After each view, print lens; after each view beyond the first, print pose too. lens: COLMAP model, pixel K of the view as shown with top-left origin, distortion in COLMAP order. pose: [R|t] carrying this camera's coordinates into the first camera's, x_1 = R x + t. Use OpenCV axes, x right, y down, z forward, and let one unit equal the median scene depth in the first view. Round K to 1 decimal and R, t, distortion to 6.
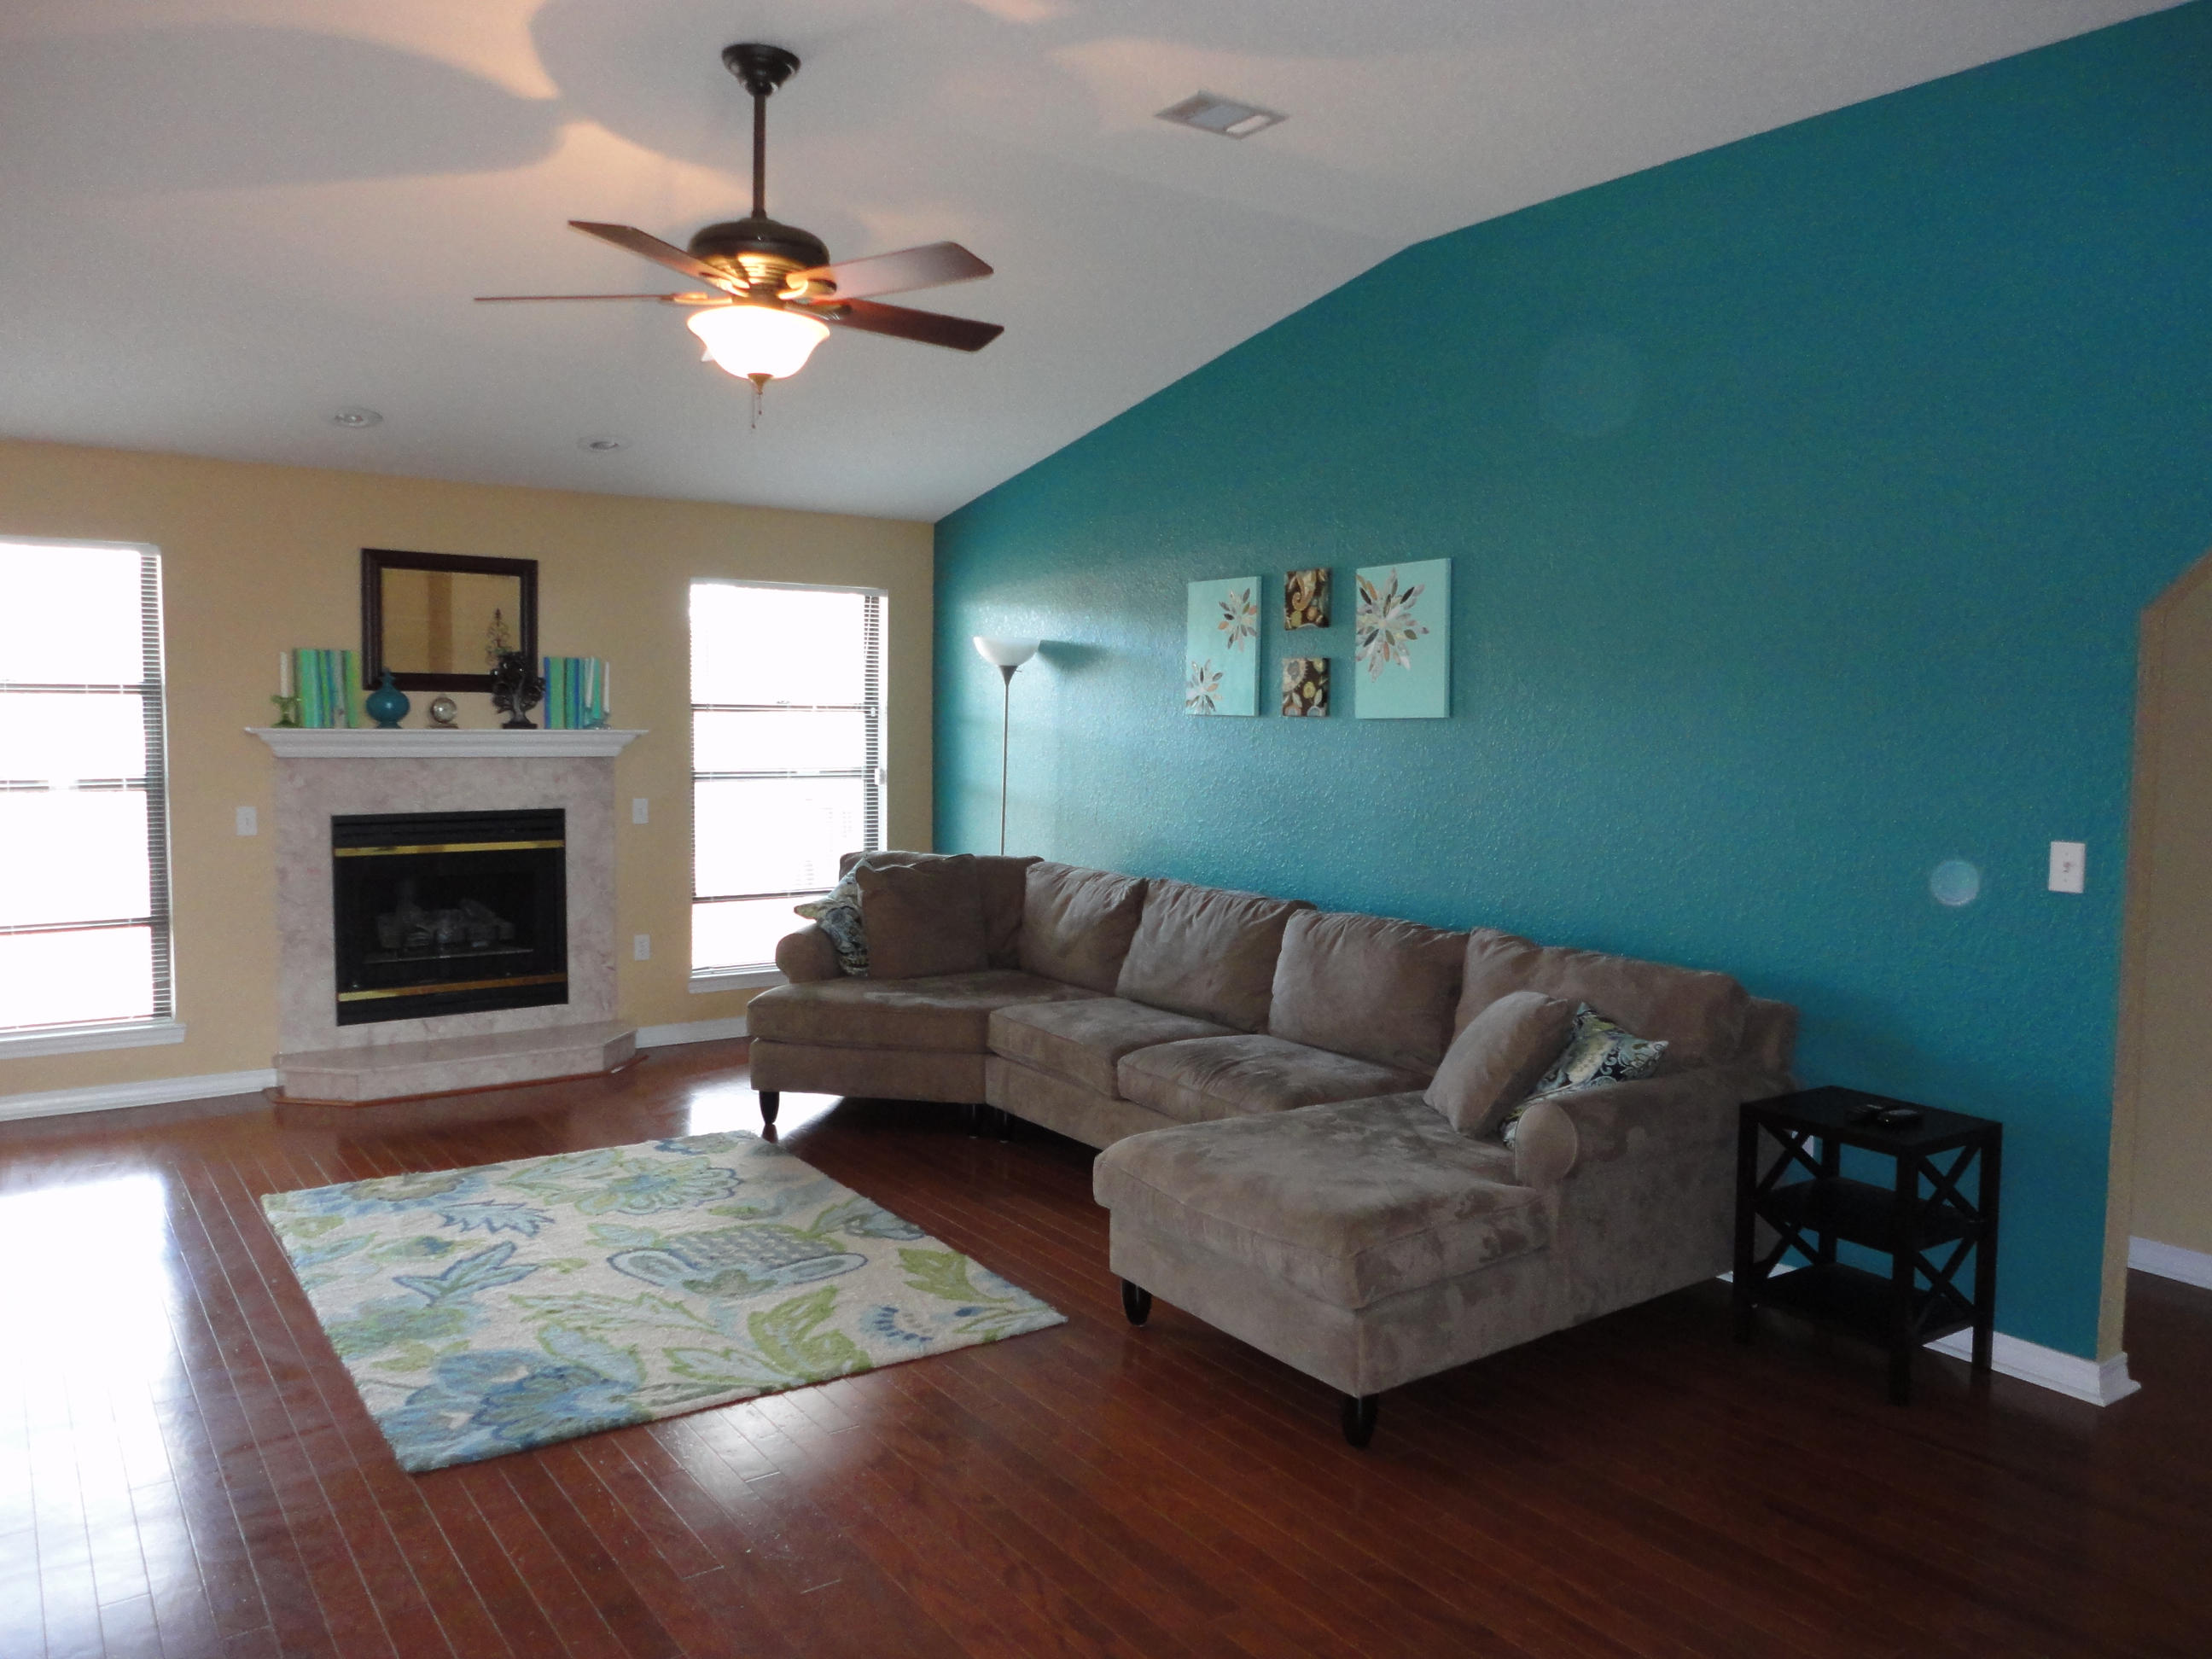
lens RADIAL K [[1606.1, 0, 1076.1], [0, 1606.1, 803.5], [0, 0, 1]] dist [0.021094, -0.001850]
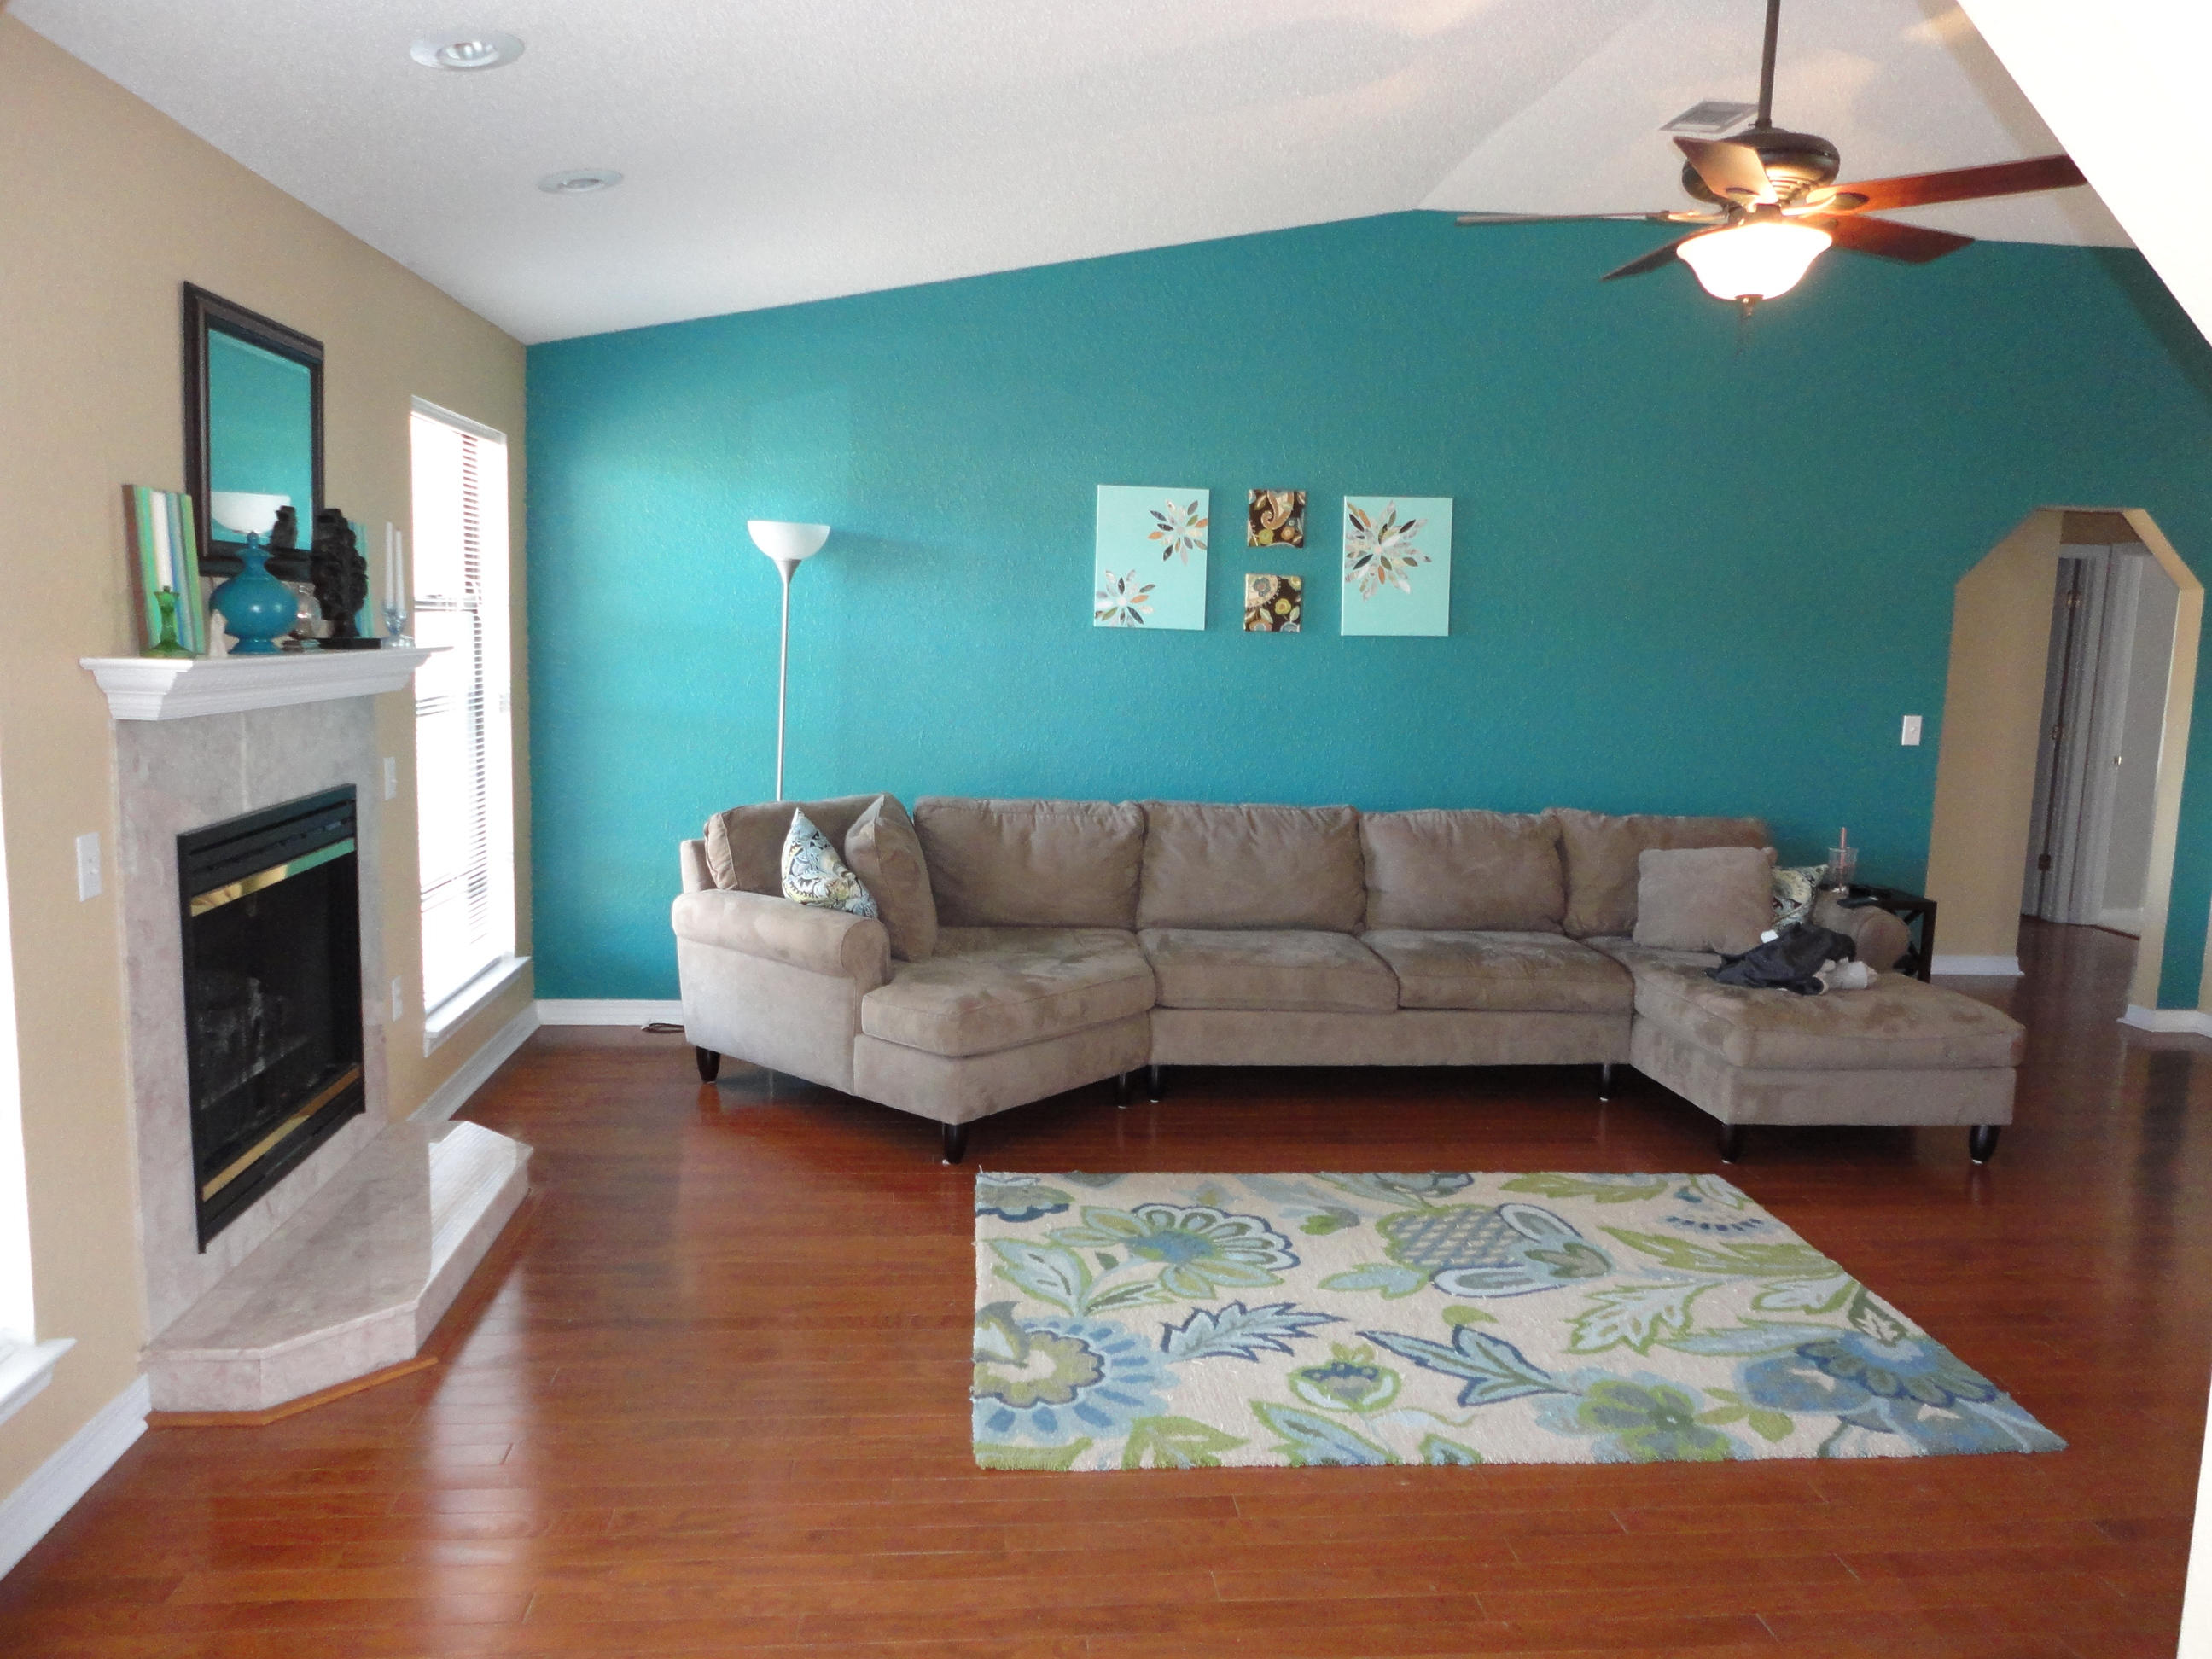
lens RADIAL K [[1597.5, 0, 1102.2], [0, 1597.5, 826.7], [0, 0, 1]] dist [-0.013275, -0.001282]
pose [[0.490294, -0.108369, 0.864793, -0.802367], [0.028667, 0.993708, 0.108270, -0.042562], [-0.871085, -0.028293, 0.490316, 0.566646]]
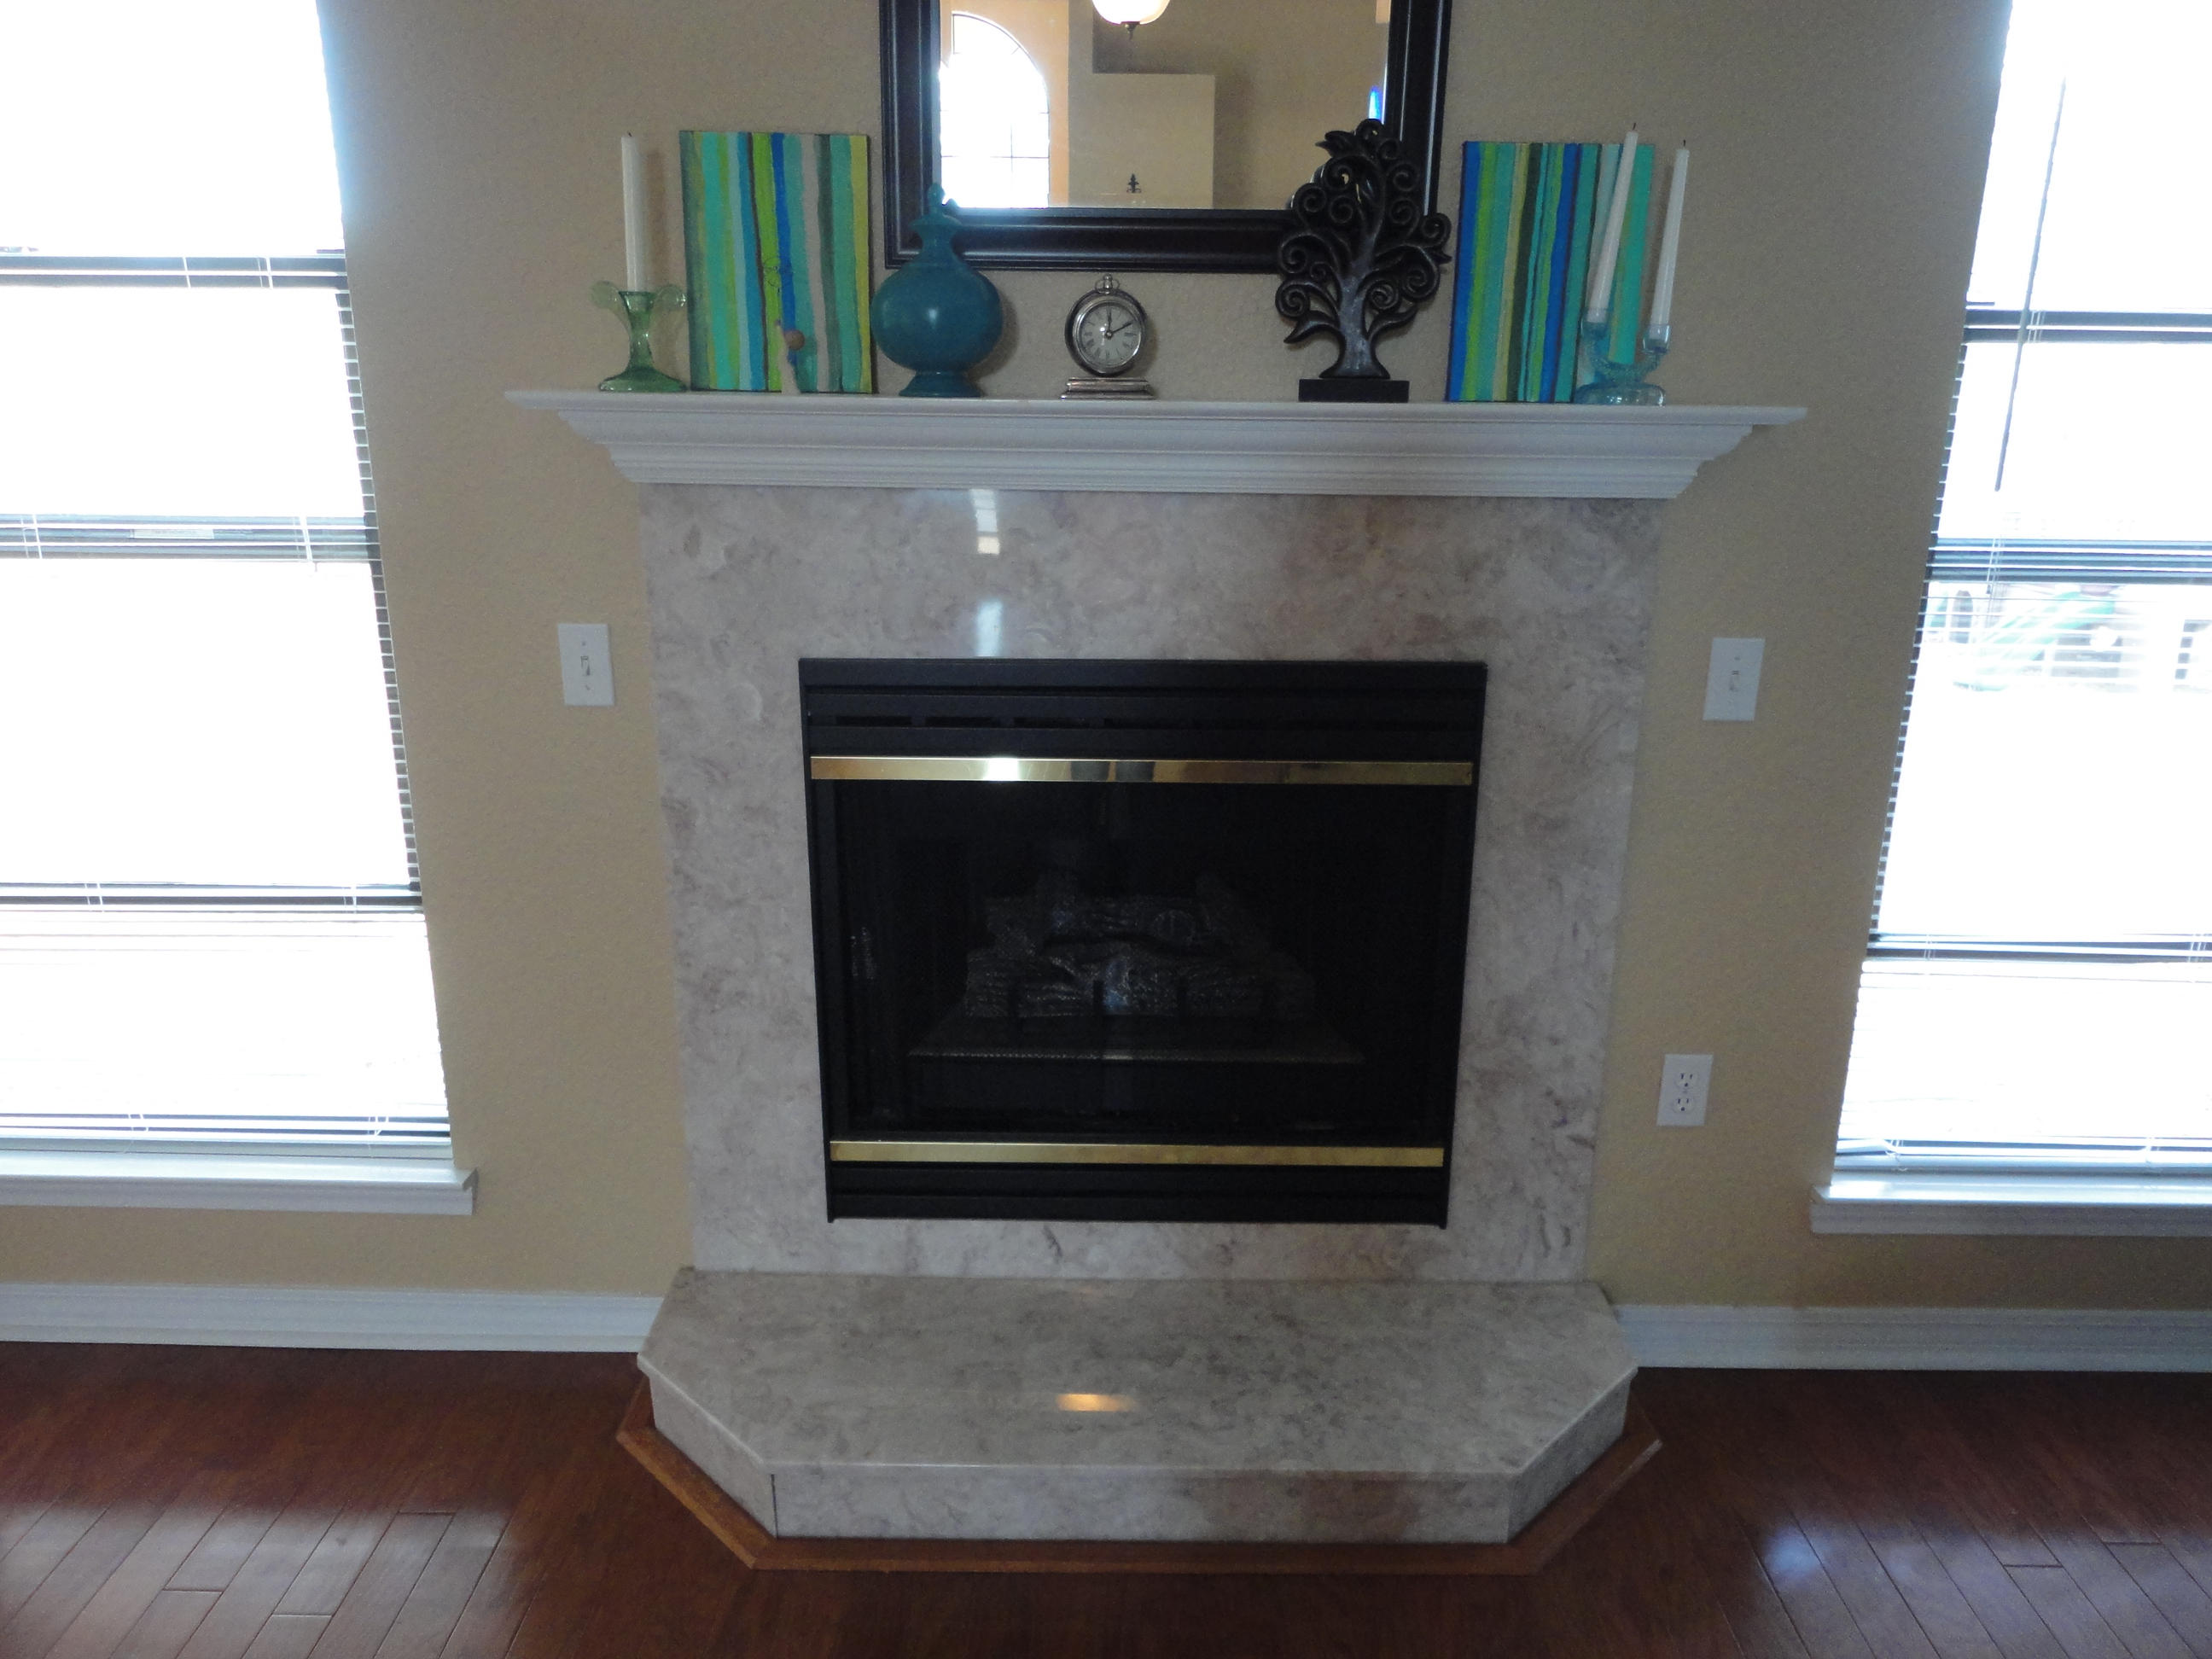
lens RADIAL K [[1606.1, 0, 1076.1], [0, 1606.1, 803.5], [0, 0, 1]] dist [0.021094, -0.001850]
pose [[0.817905, 0.153505, -0.554497, -0.241288], [-0.036245, 0.975584, 0.216614, -0.041433], [0.574210, -0.157073, 0.803499, 0.821168]]
